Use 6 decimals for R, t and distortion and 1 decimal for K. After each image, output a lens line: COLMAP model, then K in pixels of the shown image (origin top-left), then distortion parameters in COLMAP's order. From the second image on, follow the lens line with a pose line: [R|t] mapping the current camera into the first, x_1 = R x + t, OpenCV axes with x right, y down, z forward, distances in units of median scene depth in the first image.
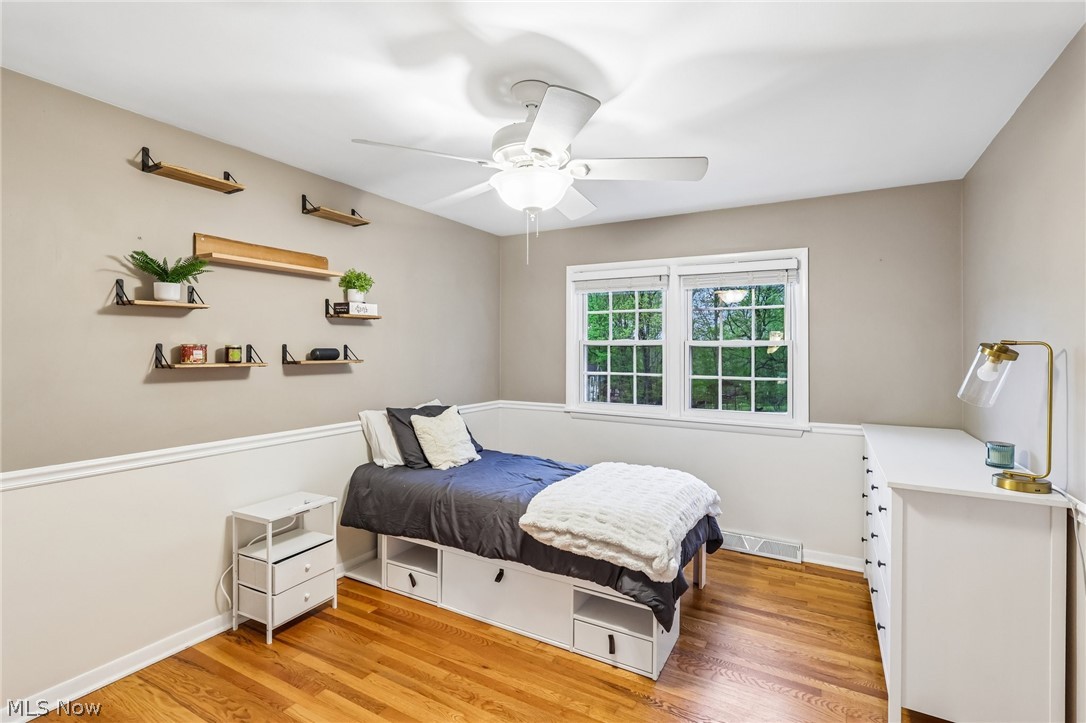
lens RADIAL K [[510.1, 0, 546.2], [0, 510.1, 353.7], [0, 0, 1]] dist [-0.002499, 0.001305]
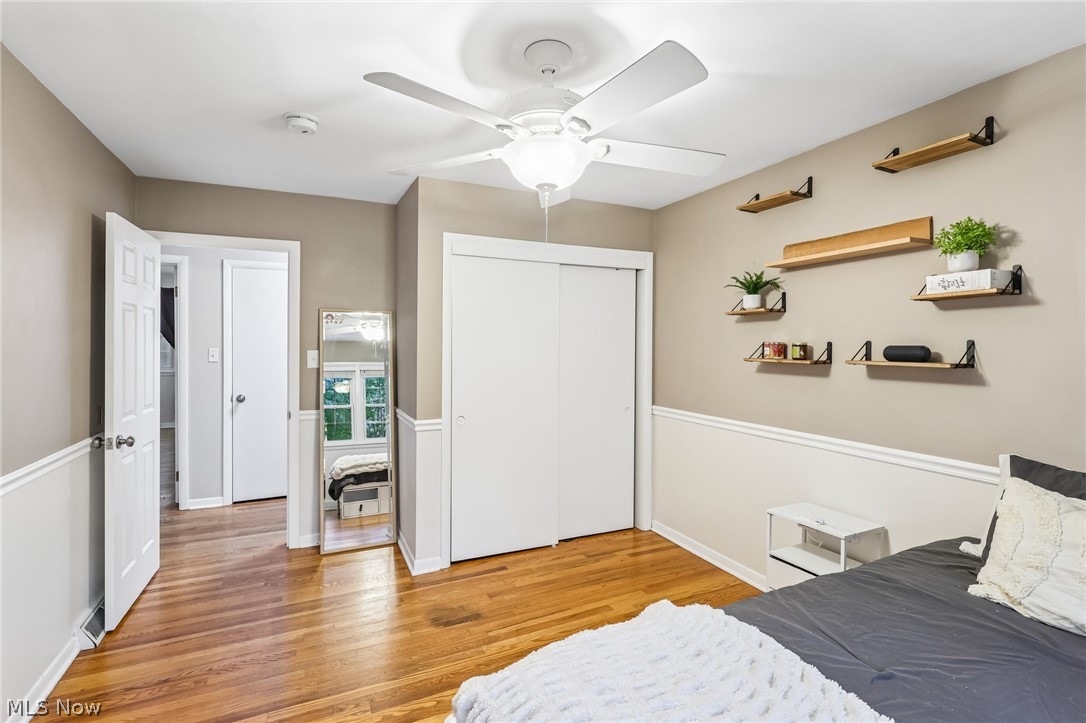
lens RADIAL K [[510.1, 0, 545.7], [0, 510.1, 355.3], [0, 0, 1]] dist [-0.002499, 0.001305]
pose [[-0.570000, 0.016221, -0.821485, 0.537592], [-0.008137, 0.999645, 0.025385, -0.012373], [0.821604, 0.021154, -0.569665, 1.139979]]
